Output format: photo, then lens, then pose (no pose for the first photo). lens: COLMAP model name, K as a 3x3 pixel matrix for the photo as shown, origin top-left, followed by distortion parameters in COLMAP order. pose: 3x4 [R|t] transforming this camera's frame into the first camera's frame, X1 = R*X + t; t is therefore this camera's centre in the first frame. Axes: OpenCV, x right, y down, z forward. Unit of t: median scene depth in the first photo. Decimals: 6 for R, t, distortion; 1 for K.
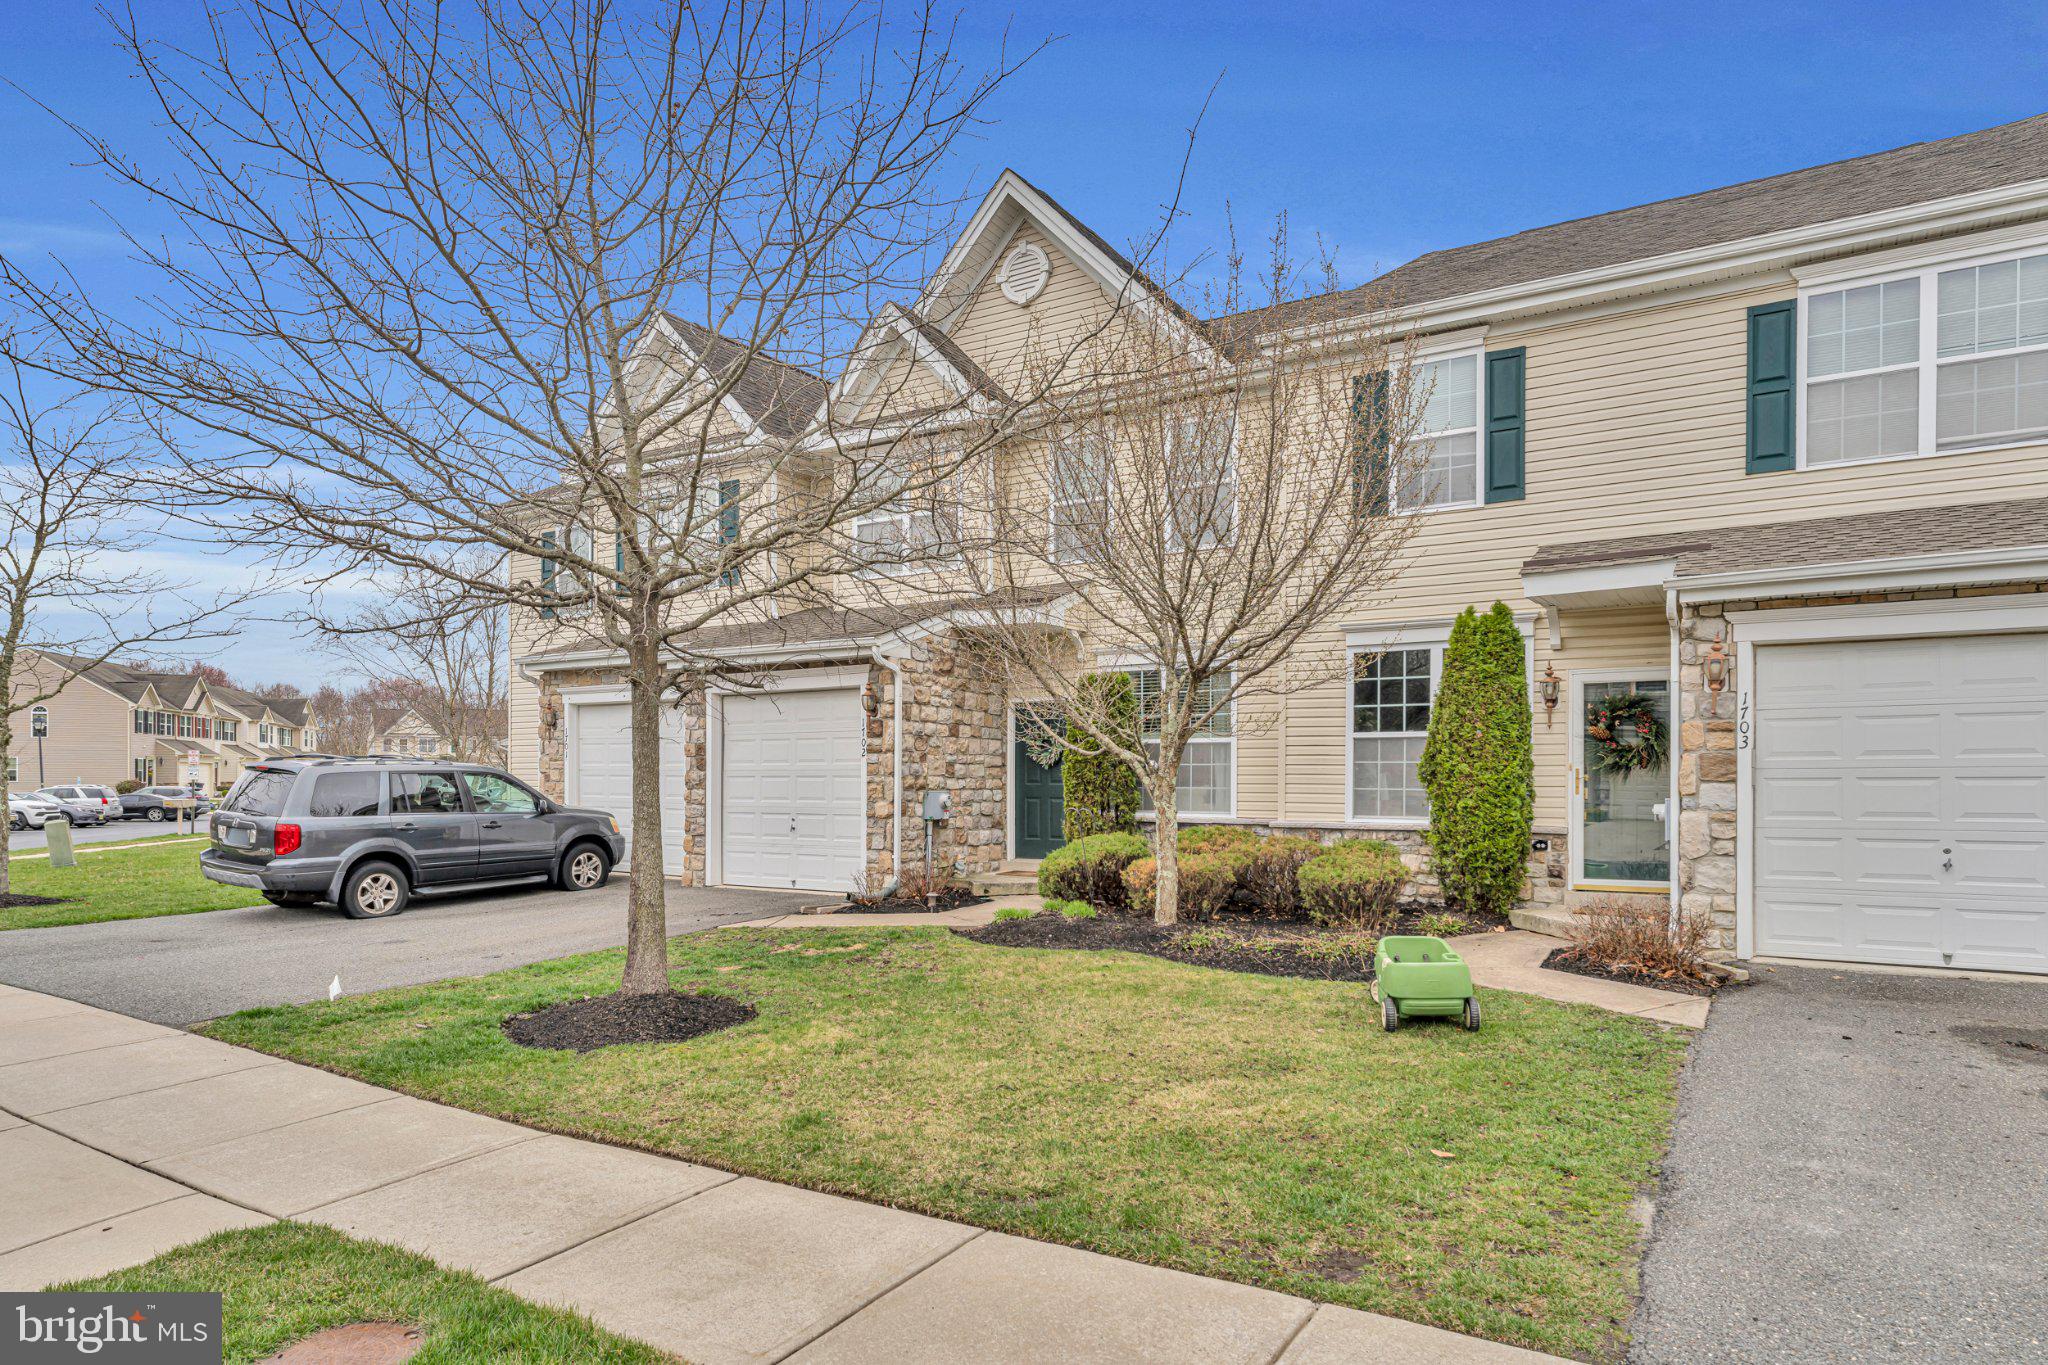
lens RADIAL K [[1153.7, 0, 1026.4], [0, 1153.7, 767.0], [0, 0, 1]] dist [0.002230, 0.000707]
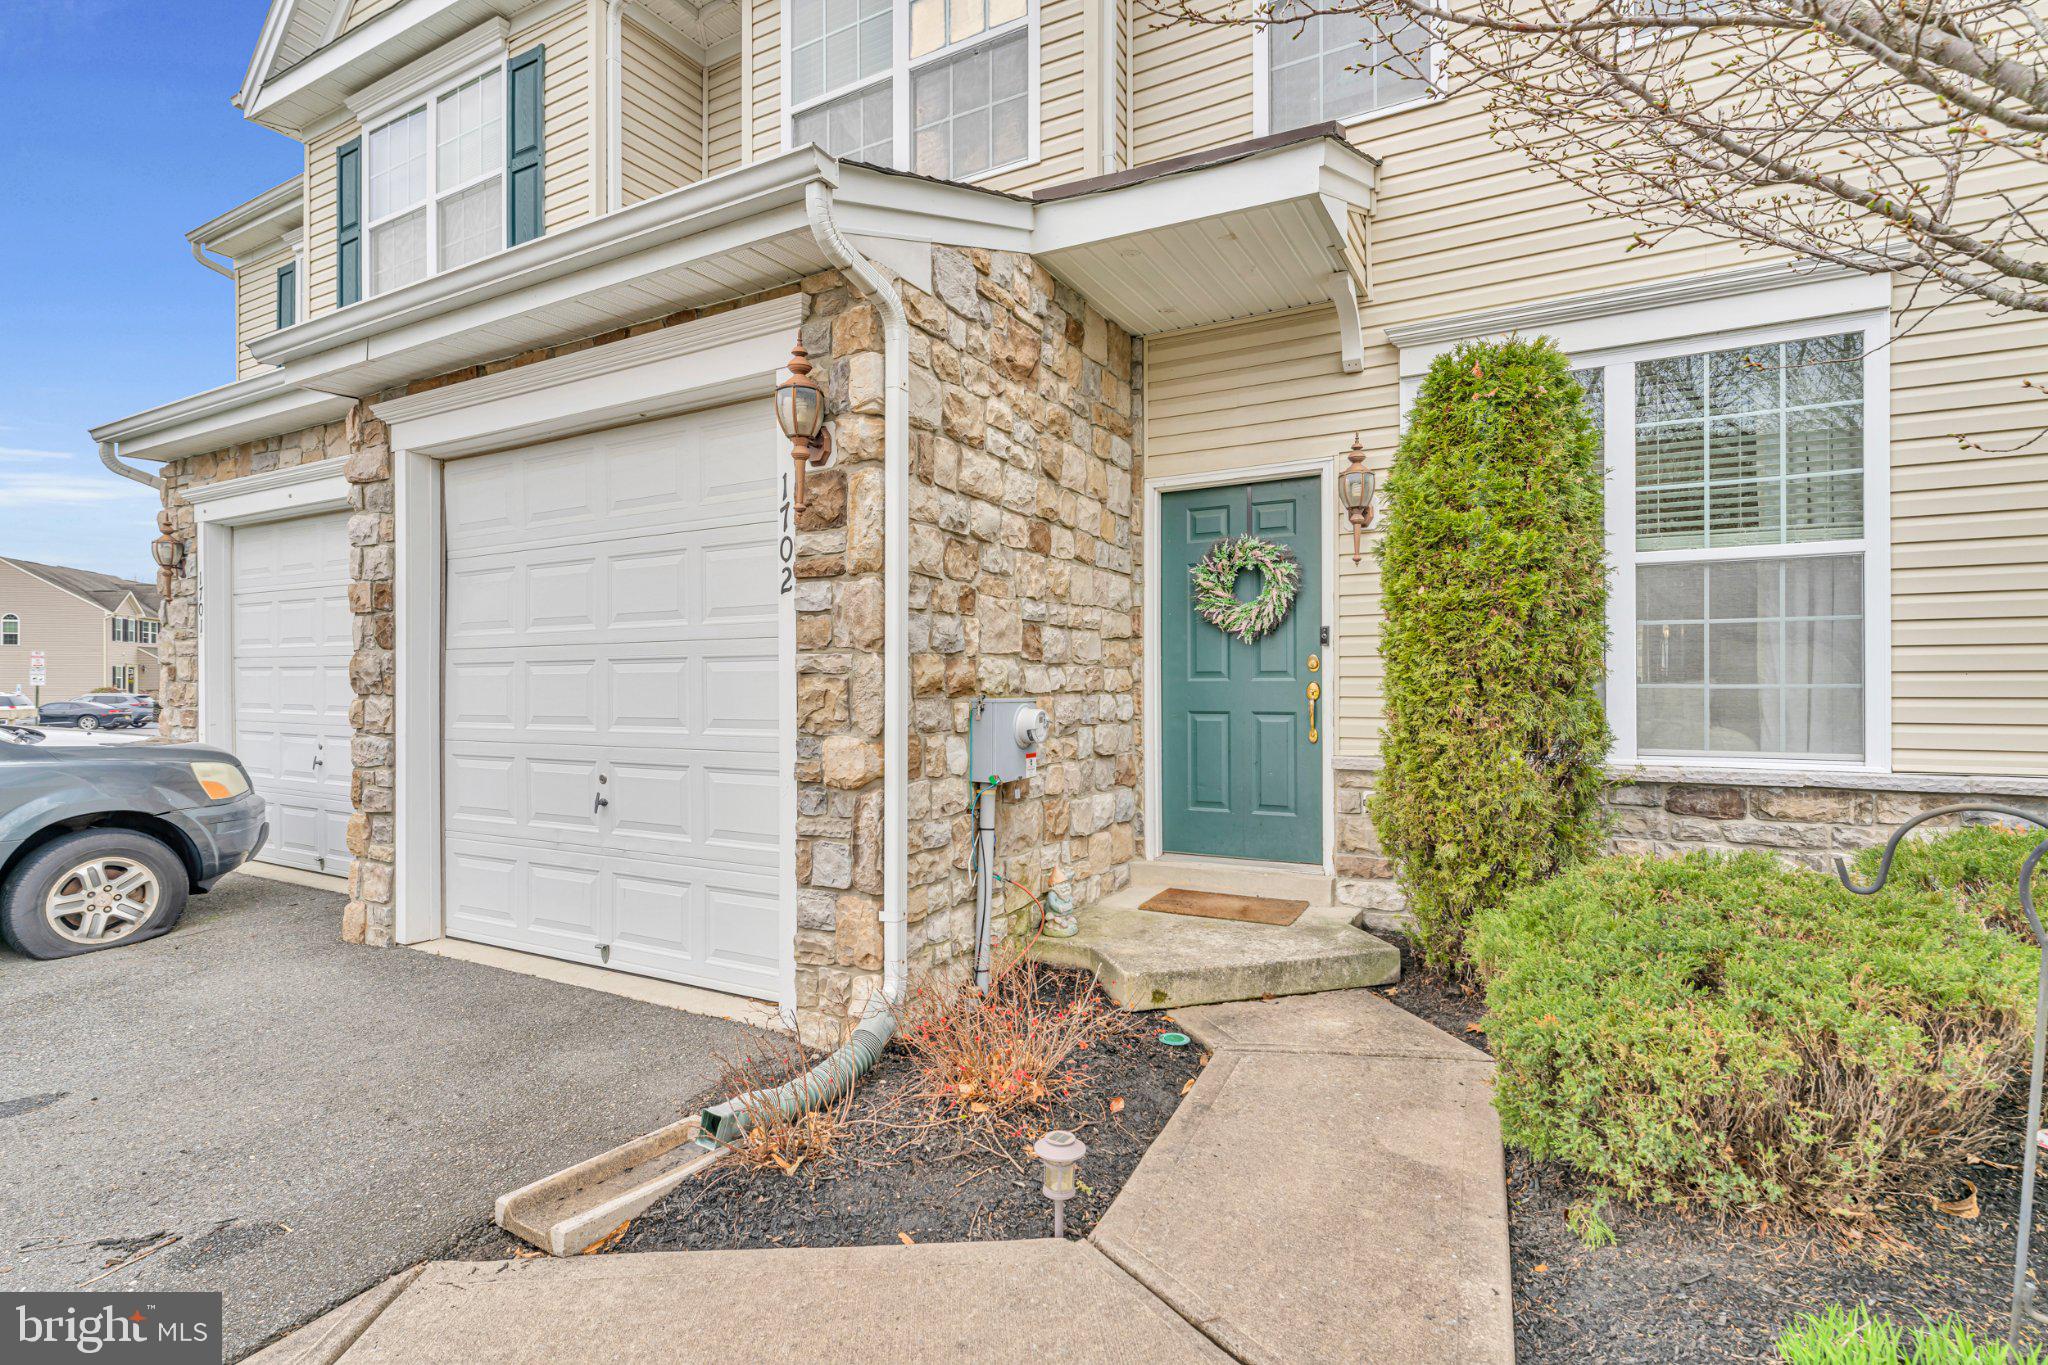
lens RADIAL K [[1032.2, 0, 1018.2], [0, 1032.2, 679.4], [0, 0, 1]] dist [-0.001709, 0.000647]
pose [[0.999455, -0.004748, 0.032653, -0.081961], [0.004510, 0.999963, 0.007365, 0.012431], [-0.032686, -0.007214, 0.999440, 0.674170]]
